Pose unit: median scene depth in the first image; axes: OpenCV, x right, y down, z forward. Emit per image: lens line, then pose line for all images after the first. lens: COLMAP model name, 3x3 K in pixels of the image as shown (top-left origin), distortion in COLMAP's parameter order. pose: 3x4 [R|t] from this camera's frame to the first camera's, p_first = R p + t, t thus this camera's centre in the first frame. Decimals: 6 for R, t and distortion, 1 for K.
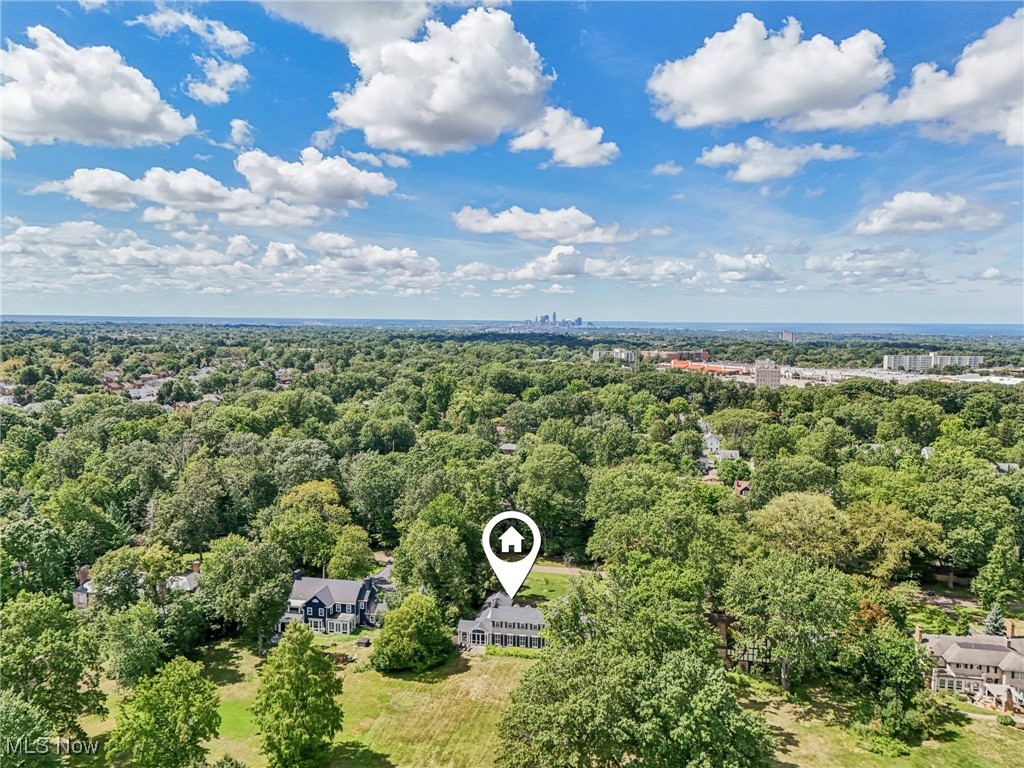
lens RADIAL K [[742.4, 0, 512.7], [0, 742.4, 385.0], [0, 0, 1]] dist [0.050397, -0.035443]
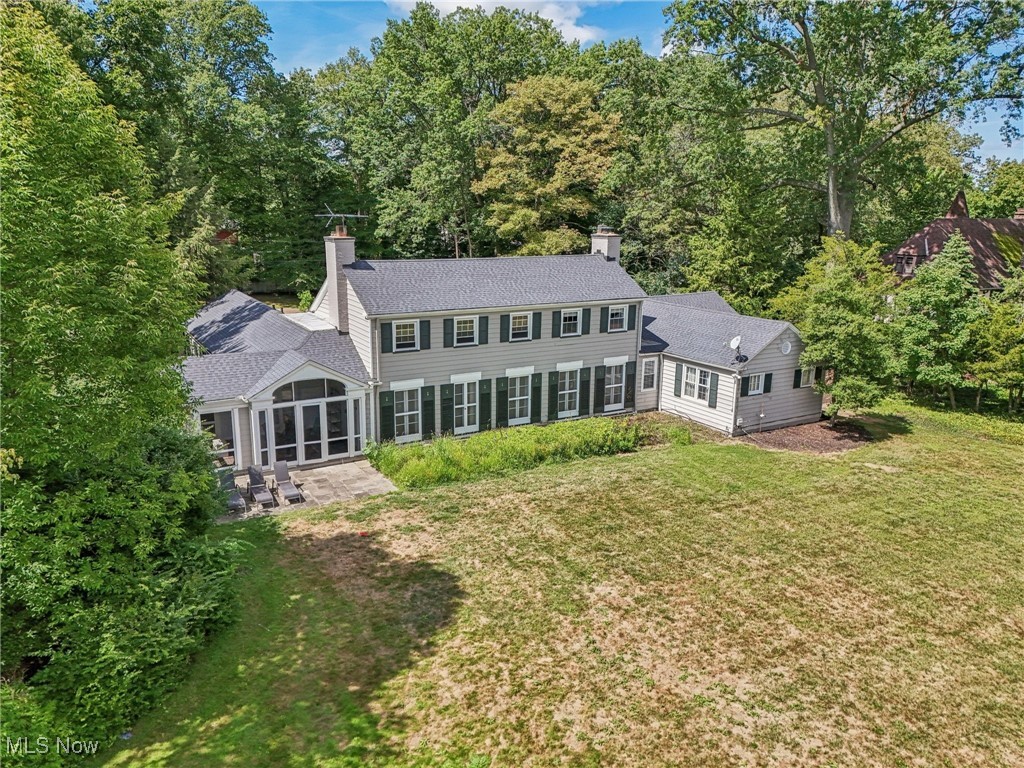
lens RADIAL K [[742.4, 0, 507.4], [0, 742.4, 389.1], [0, 0, 1]] dist [0.050397, -0.035443]
pose [[0.774625, -0.147547, 0.614968, -0.117363], [0.057684, 0.984834, 0.163627, 0.304824], [-0.629785, -0.091276, 0.771388, 0.838448]]
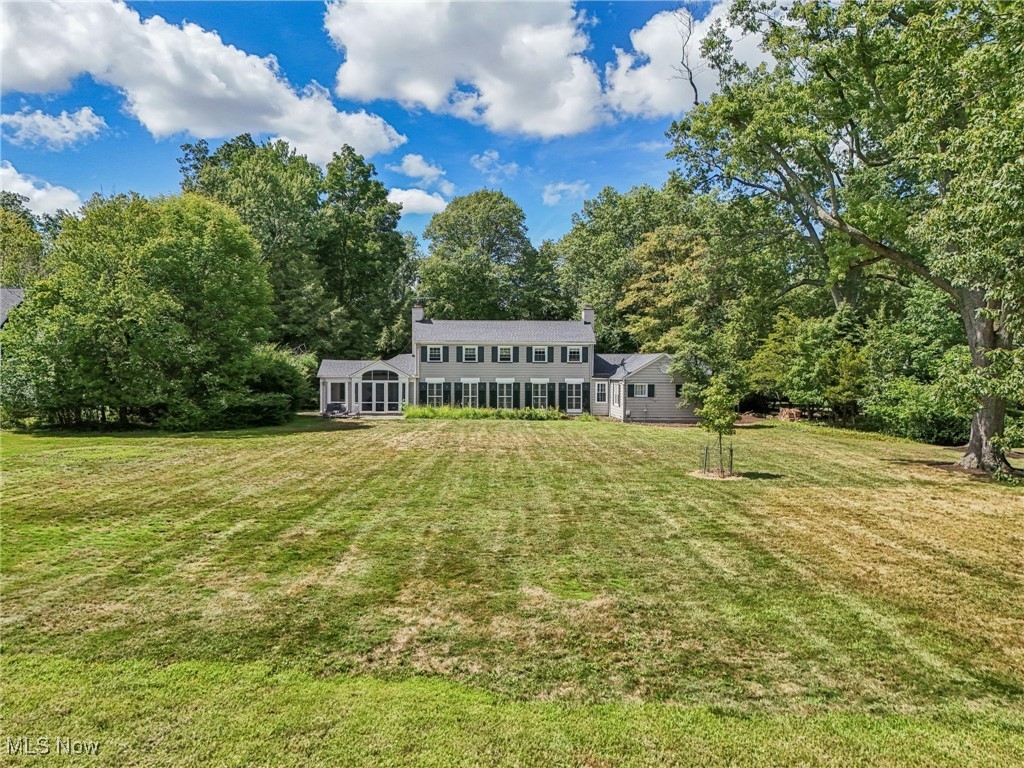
lens RADIAL K [[742.4, 0, 513.4], [0, 742.4, 380.9], [0, 0, 1]] dist [0.050397, -0.035443]
pose [[0.977414, -0.004241, 0.211290, -0.058740], [0.021981, 0.996416, -0.081680, 0.363679], [-0.210187, 0.084480, 0.974004, 0.646010]]
